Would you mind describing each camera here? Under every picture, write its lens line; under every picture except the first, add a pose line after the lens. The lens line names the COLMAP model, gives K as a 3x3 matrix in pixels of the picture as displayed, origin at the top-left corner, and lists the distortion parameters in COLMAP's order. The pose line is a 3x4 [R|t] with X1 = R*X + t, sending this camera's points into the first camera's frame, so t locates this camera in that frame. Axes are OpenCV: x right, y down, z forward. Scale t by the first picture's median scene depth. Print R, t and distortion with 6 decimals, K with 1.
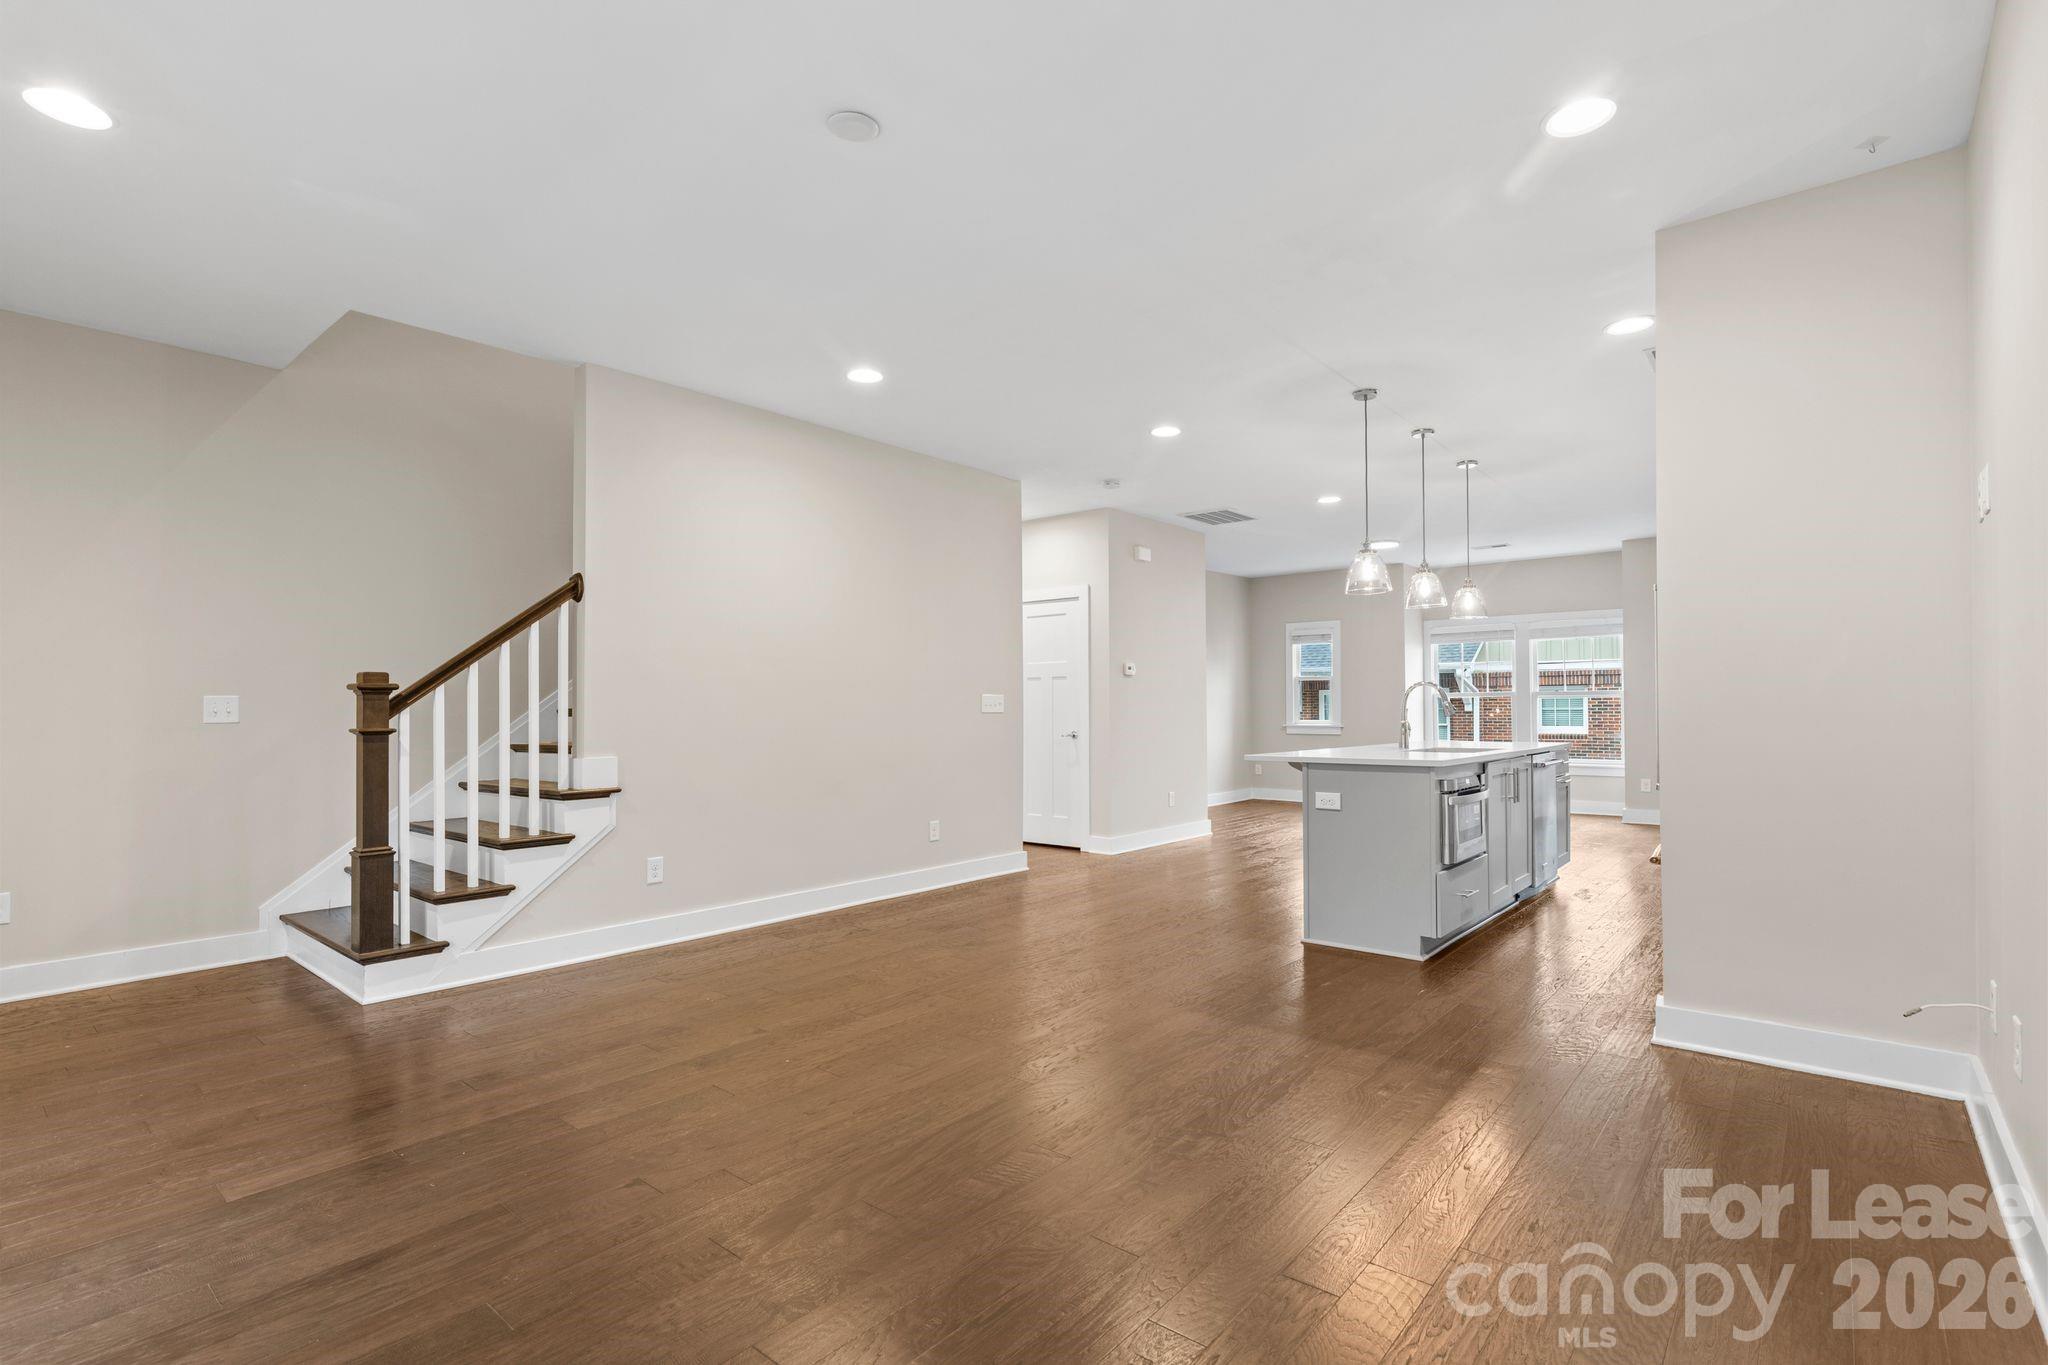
lens RADIAL K [[948.8, 0, 1017.6], [0, 948.8, 689.7], [0, 0, 1]] dist [-0.000135, -0.000406]
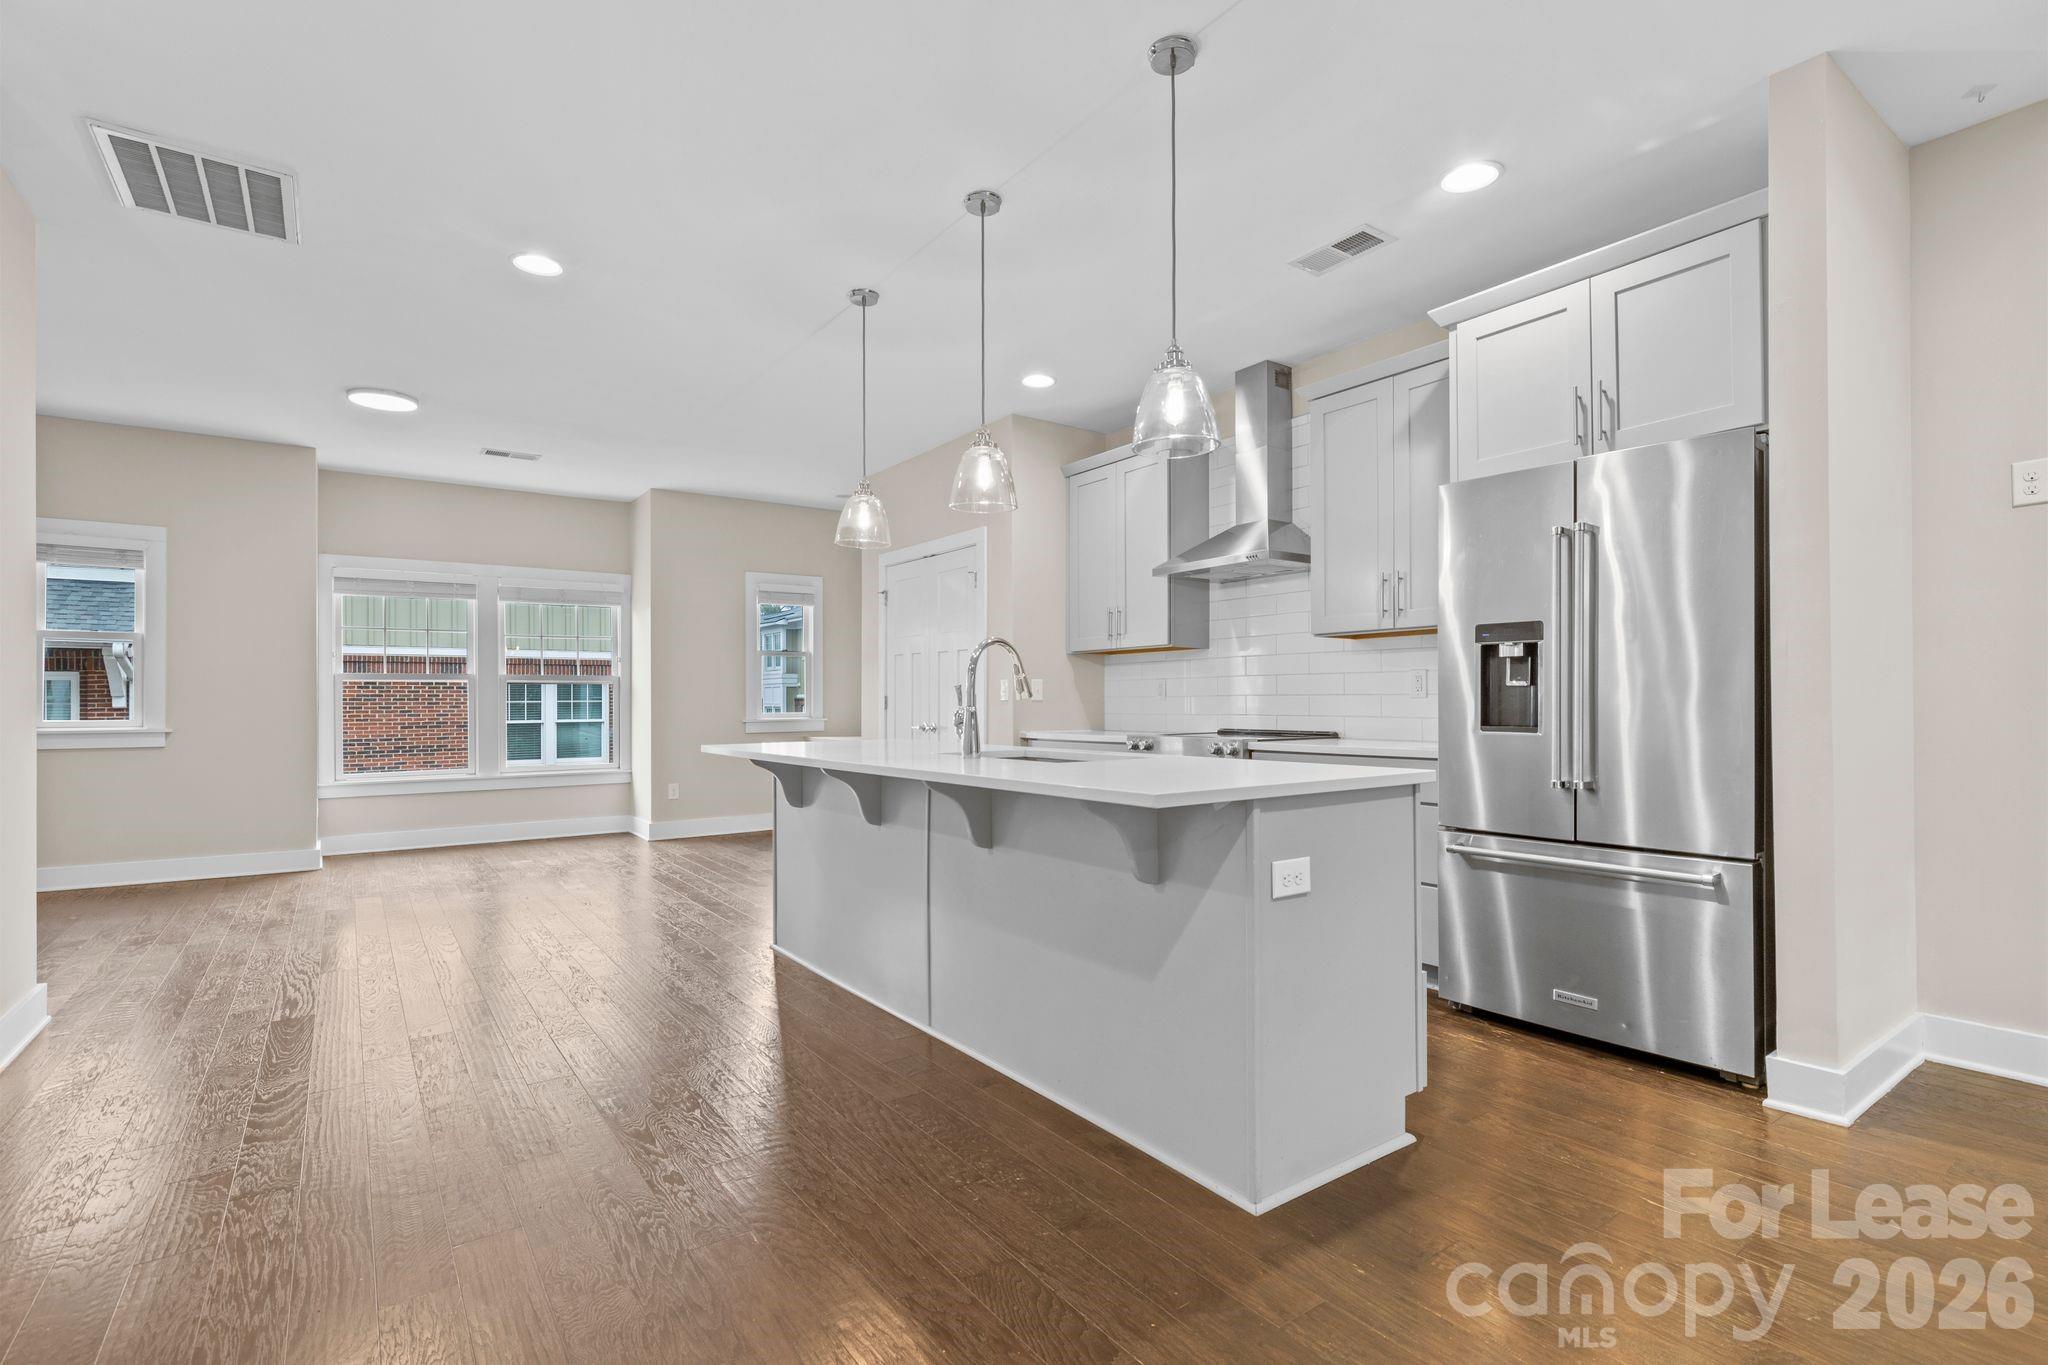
lens RADIAL K [[948.8, 0, 1032.7], [0, 948.8, 690.6], [0, 0, 1]] dist [-0.000135, -0.000406]
pose [[0.237626, 0.011664, 0.971287, -0.056370], [-0.014999, 0.999853, -0.008338, 0.013521], [-0.971241, -0.012587, 0.237766, 0.404395]]
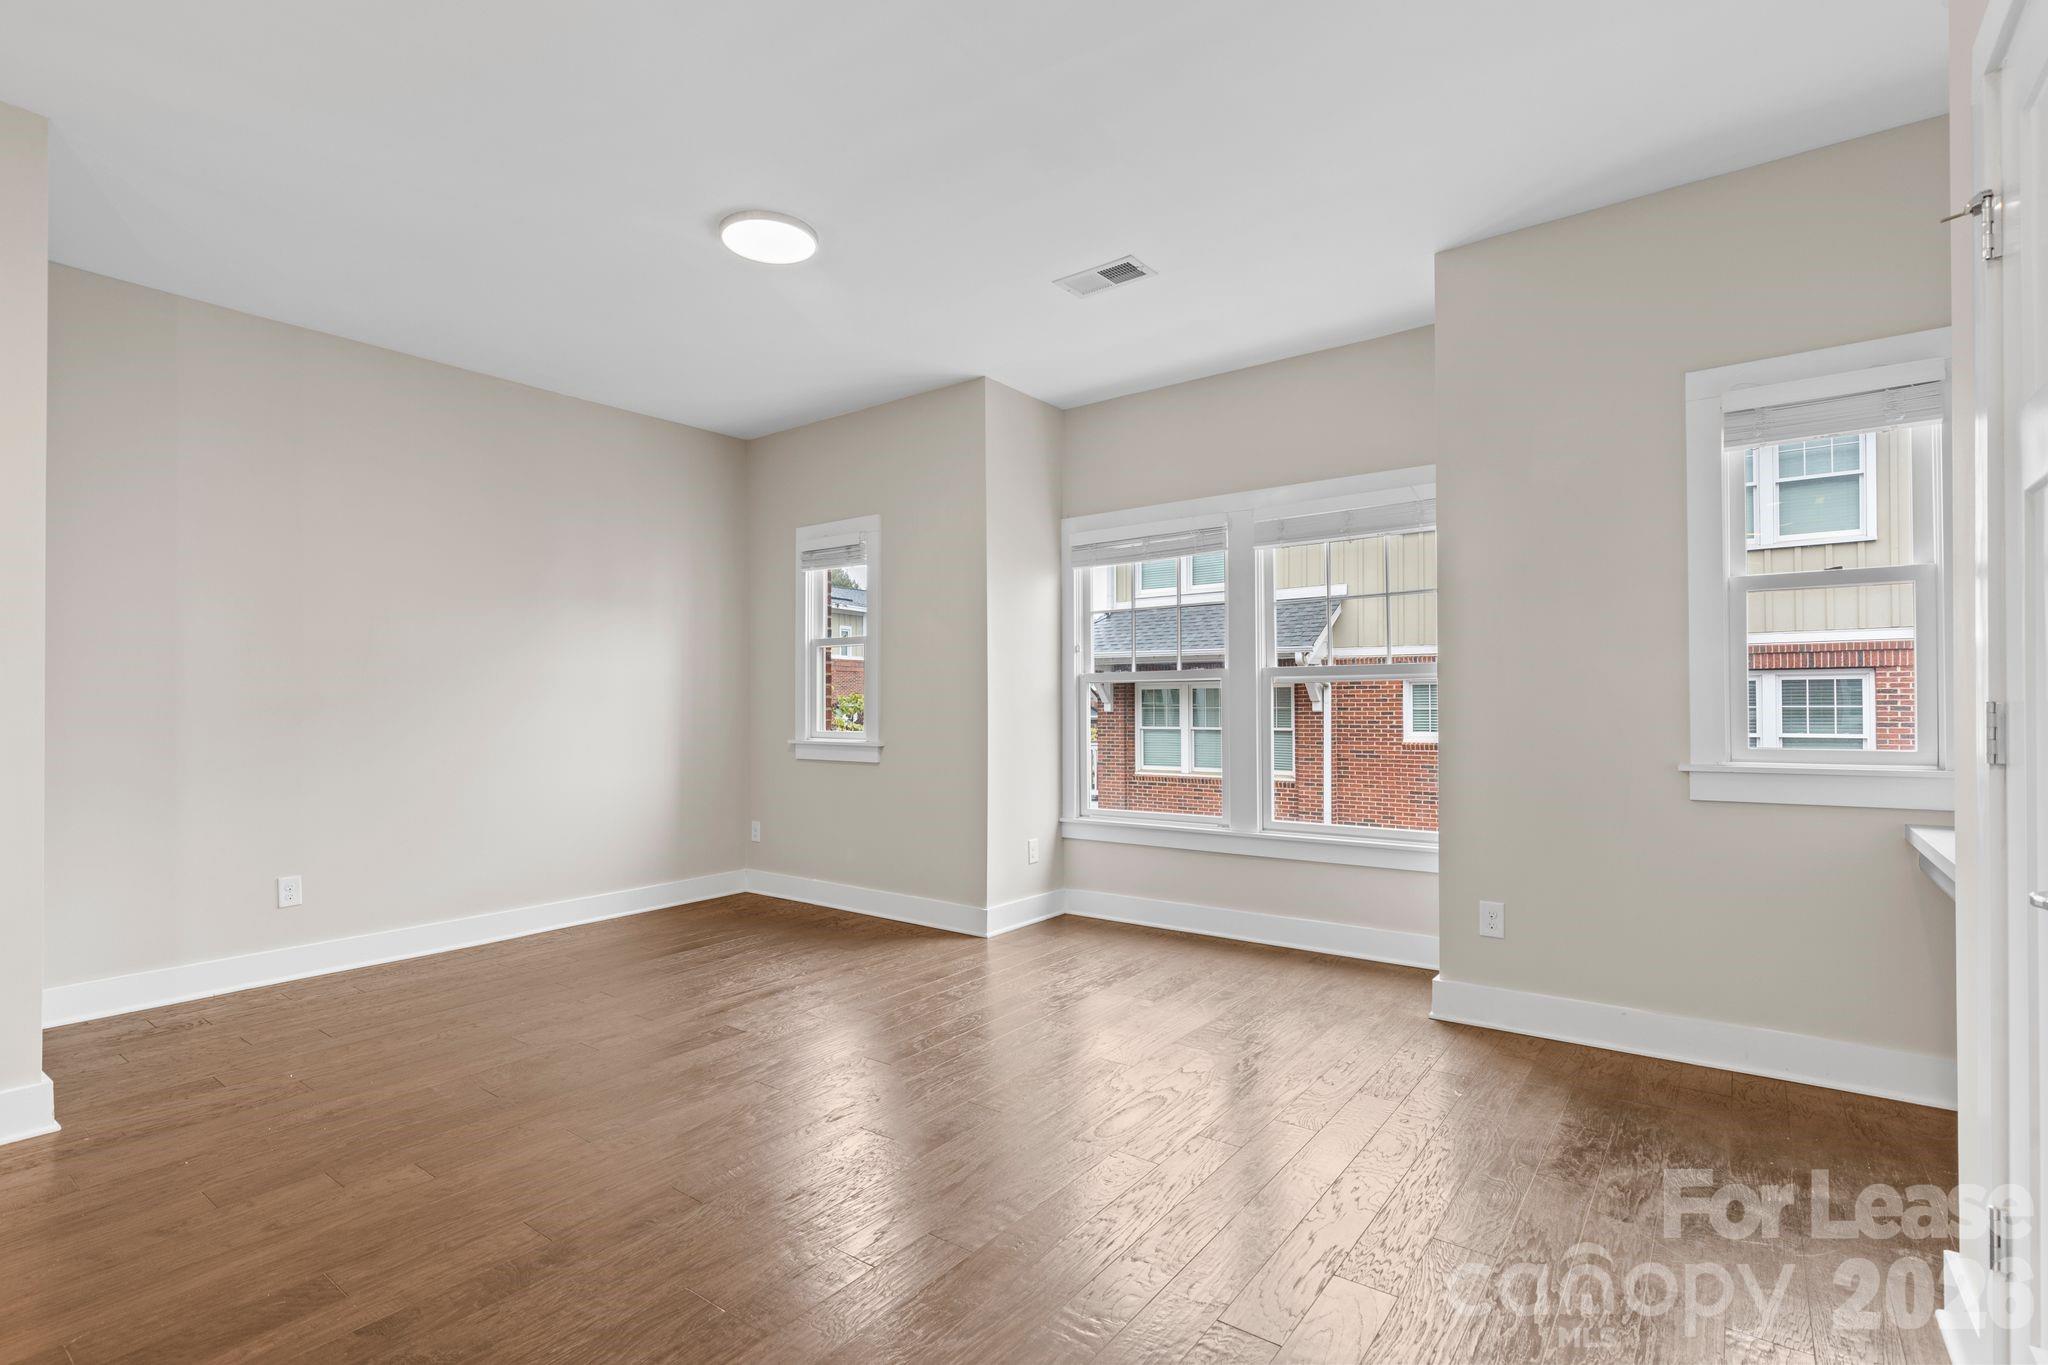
lens RADIAL K [[948.8, 0, 1039.7], [0, 948.8, 687.8], [0, 0, 1]] dist [-0.000135, -0.000406]
pose [[0.997018, 0.000872, 0.077158, 0.380177], [-0.000650, 0.999996, -0.002906, 0.012252], [-0.077160, 0.002847, 0.997015, 0.528335]]
